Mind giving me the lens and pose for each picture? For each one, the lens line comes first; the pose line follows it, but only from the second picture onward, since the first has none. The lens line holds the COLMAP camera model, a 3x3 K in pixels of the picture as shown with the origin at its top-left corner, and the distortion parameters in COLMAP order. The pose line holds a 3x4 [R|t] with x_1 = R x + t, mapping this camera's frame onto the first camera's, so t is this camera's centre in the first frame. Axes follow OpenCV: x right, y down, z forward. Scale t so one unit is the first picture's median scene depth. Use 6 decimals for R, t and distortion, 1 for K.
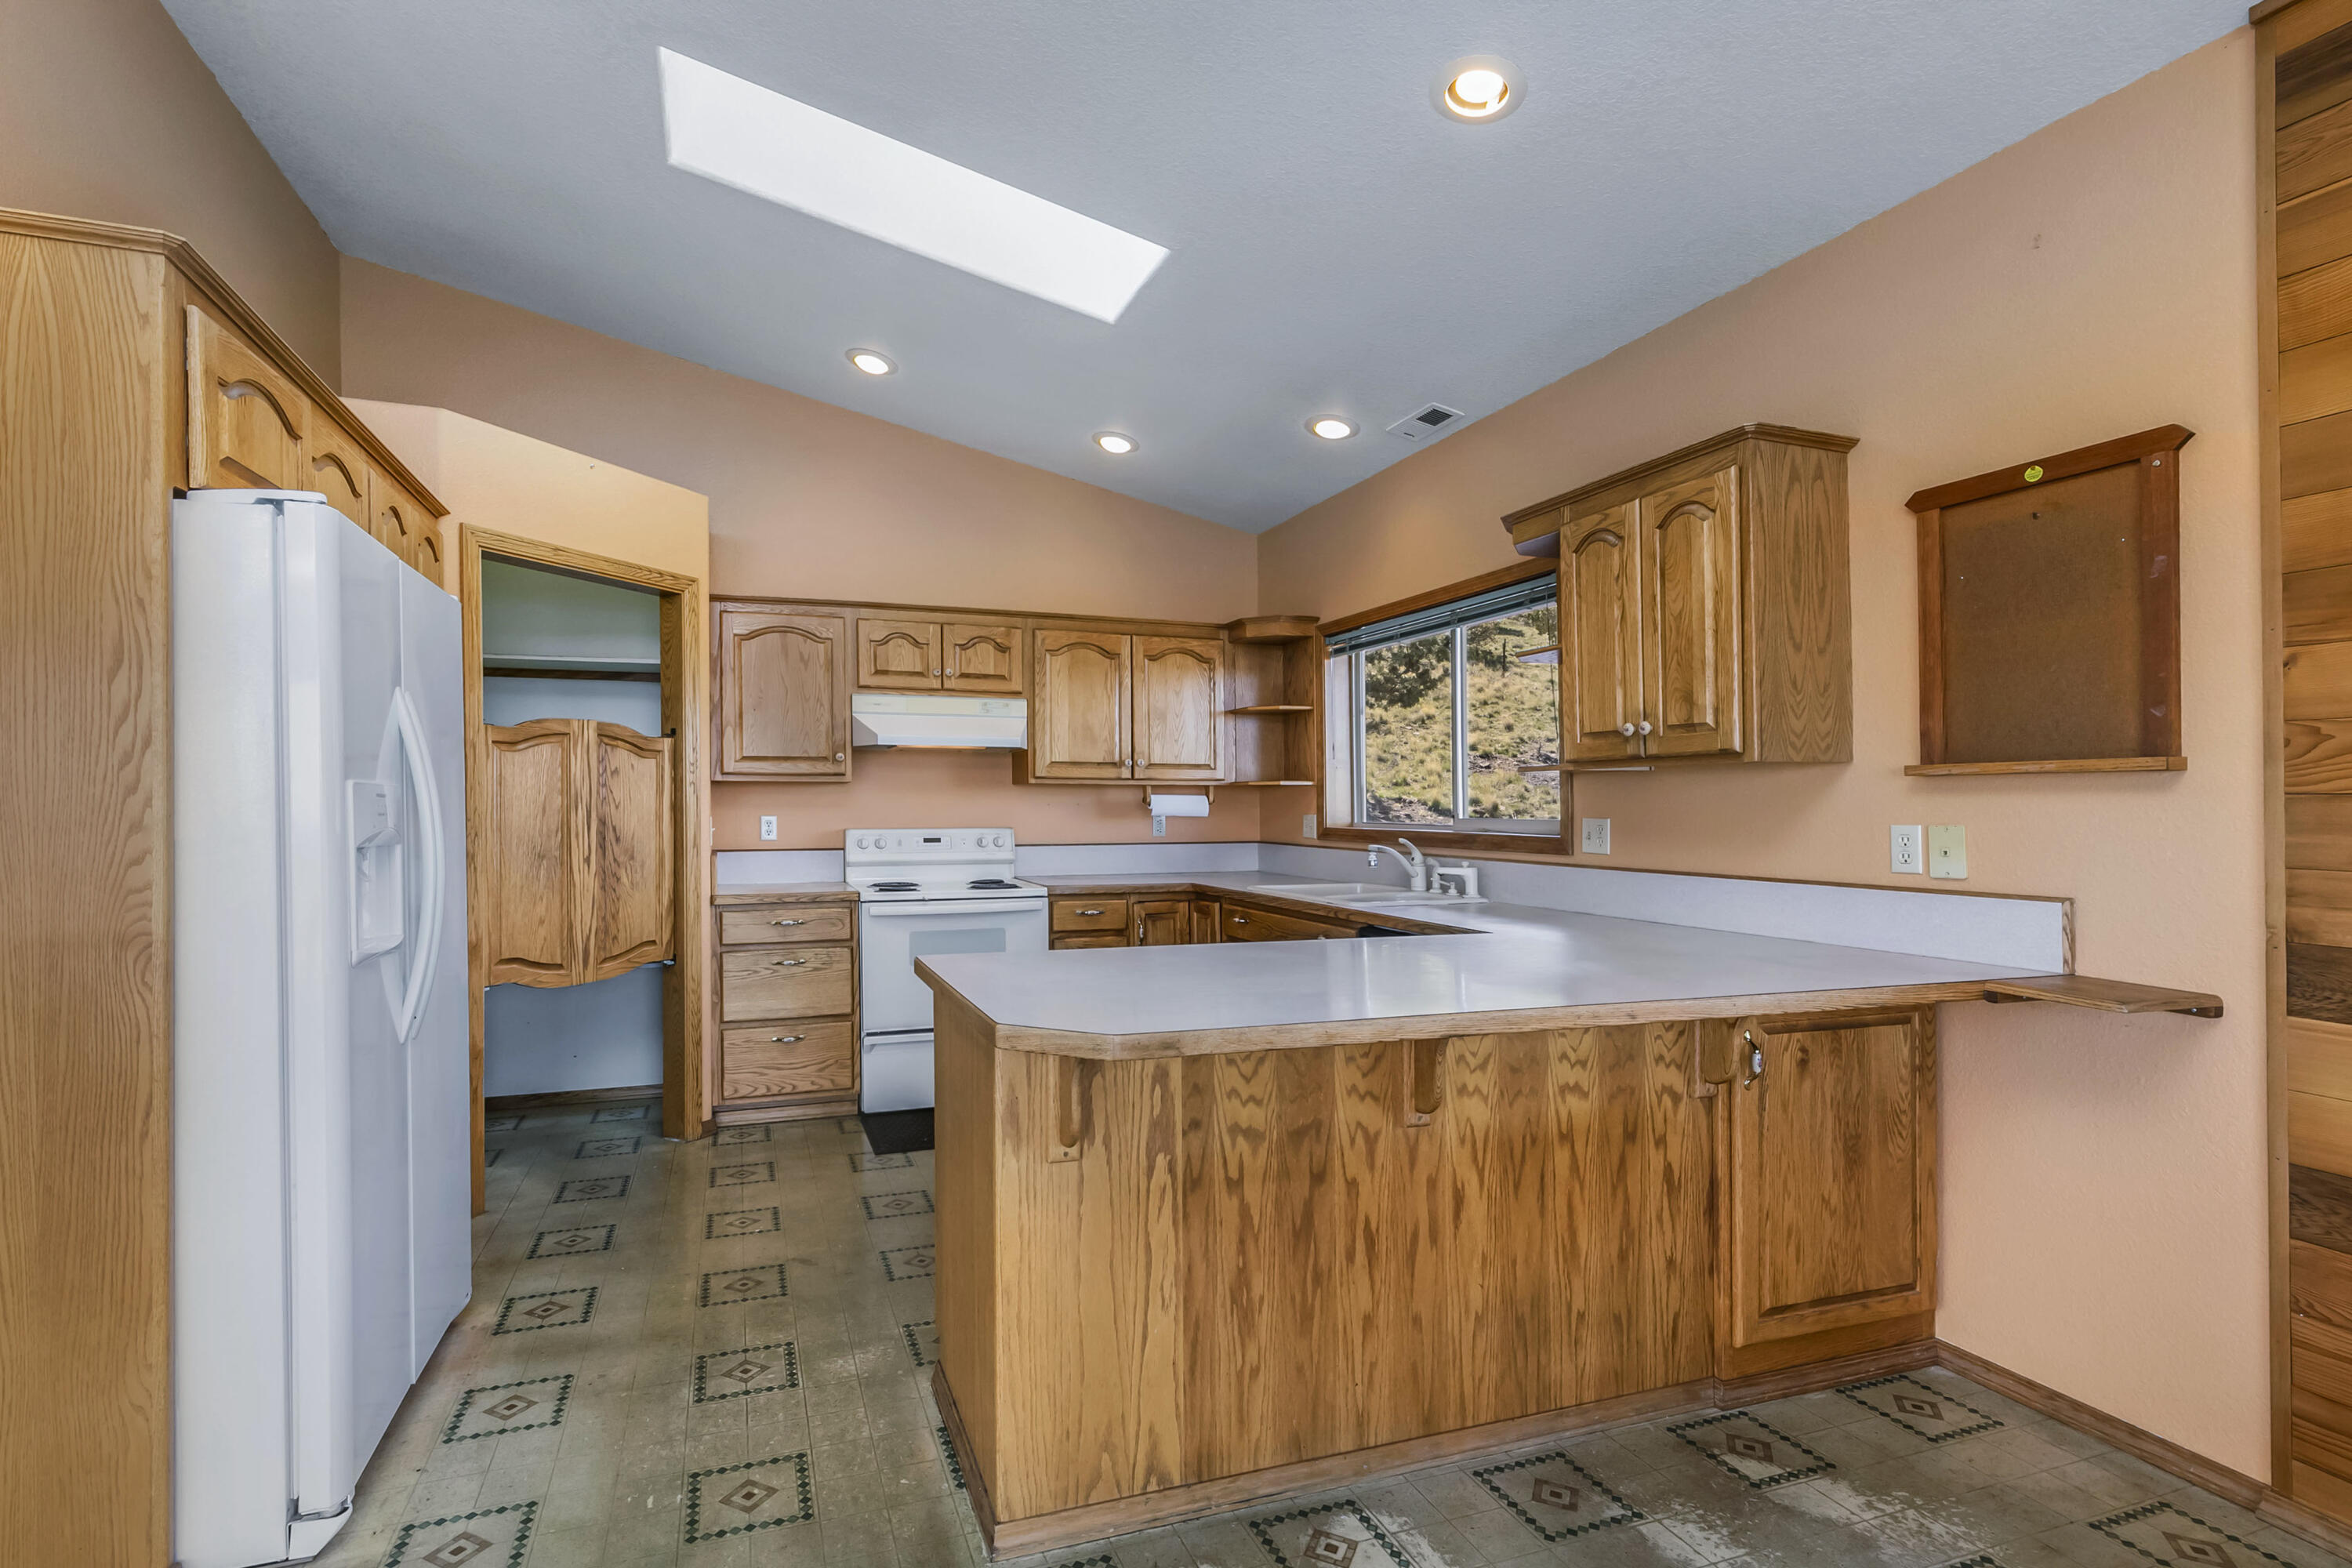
lens RADIAL K [[1072.0, 0, 1178.1], [0, 1072.0, 802.0], [0, 0, 1]] dist [0.000461, 0.000102]
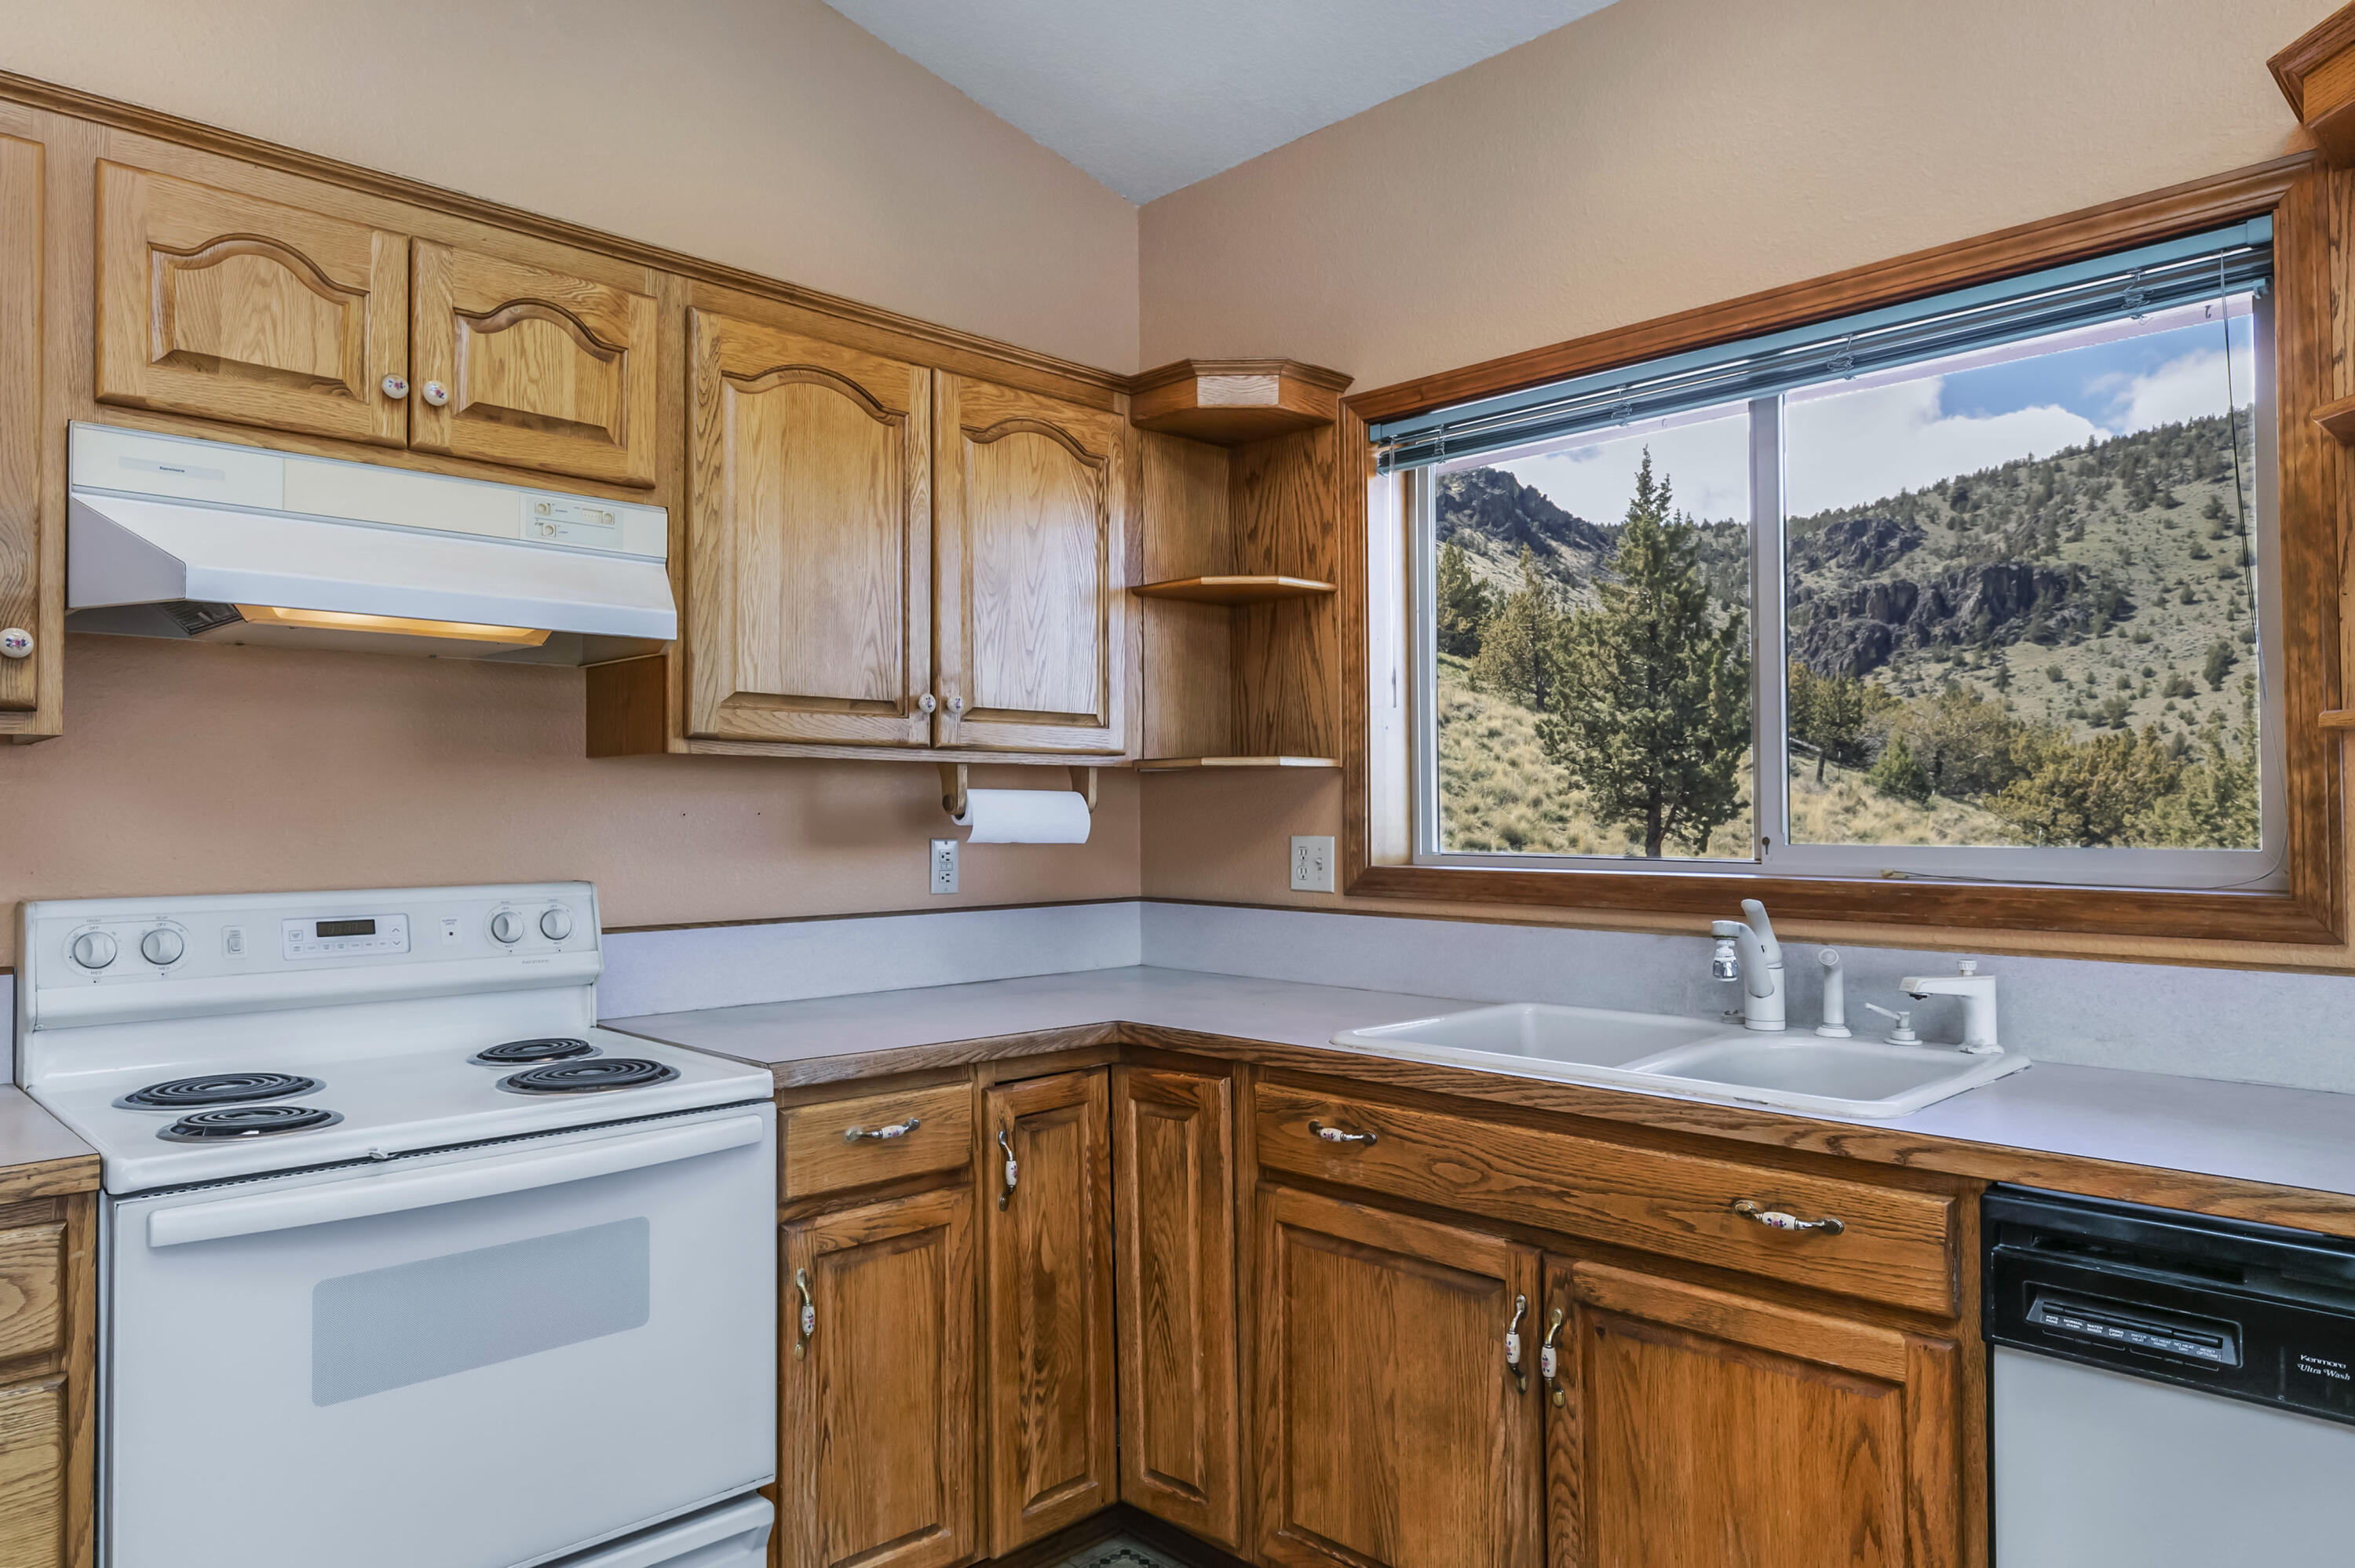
lens RADIAL K [[1528.9, 0, 1175.4], [0, 1528.9, 763.8], [0, 0, 1]] dist [0.001623, -0.007688]
pose [[0.930891, 0.008716, 0.365193, -0.163832], [0.001822, 0.999592, -0.028501, 0.000142], [-0.365293, 0.027197, 0.930495, 0.478472]]
